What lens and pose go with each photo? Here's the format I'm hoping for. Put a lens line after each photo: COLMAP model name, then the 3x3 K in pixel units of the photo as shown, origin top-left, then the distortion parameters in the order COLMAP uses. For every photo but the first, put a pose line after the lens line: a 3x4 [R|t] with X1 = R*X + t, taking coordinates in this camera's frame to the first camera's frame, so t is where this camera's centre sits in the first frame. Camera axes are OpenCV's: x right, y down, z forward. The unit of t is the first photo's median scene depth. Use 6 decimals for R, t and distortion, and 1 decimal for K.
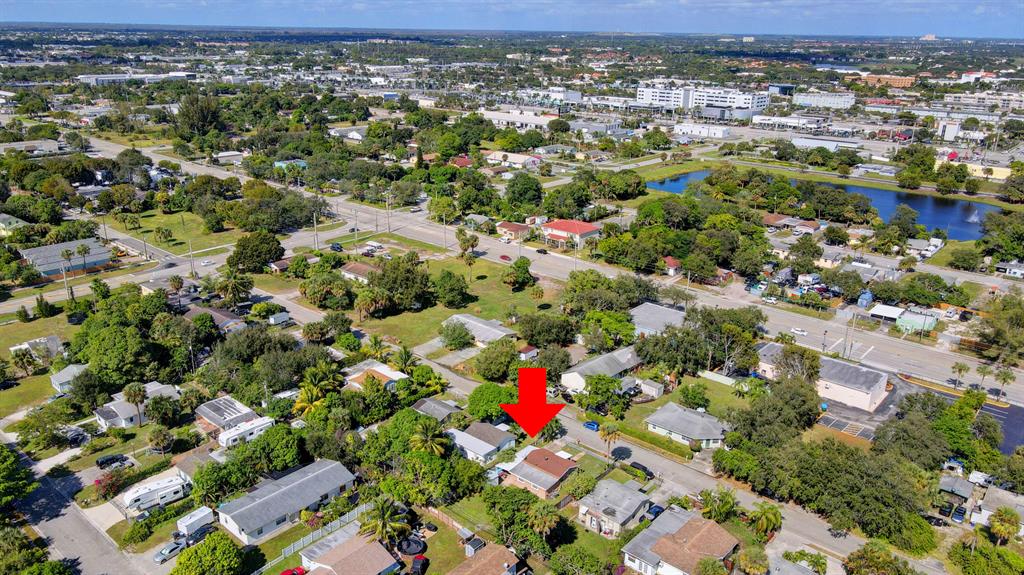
lens RADIAL K [[755.7, 0, 512.3], [0, 755.7, 287.2], [0, 0, 1]] dist [0.020965, 0.008400]
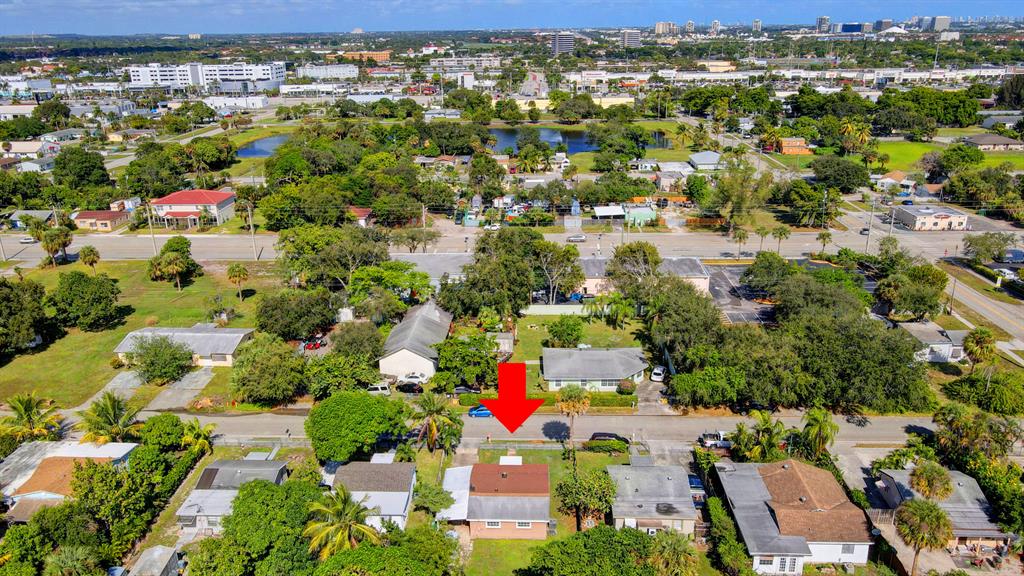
lens RADIAL K [[755.7, 0, 512.0], [0, 755.7, 288.6], [0, 0, 1]] dist [0.020965, 0.008400]
pose [[0.788781, -0.234142, 0.568333, -0.158033], [0.229134, 0.969969, 0.081597, 0.020607], [-0.570371, 0.065862, 0.818742, 0.298826]]
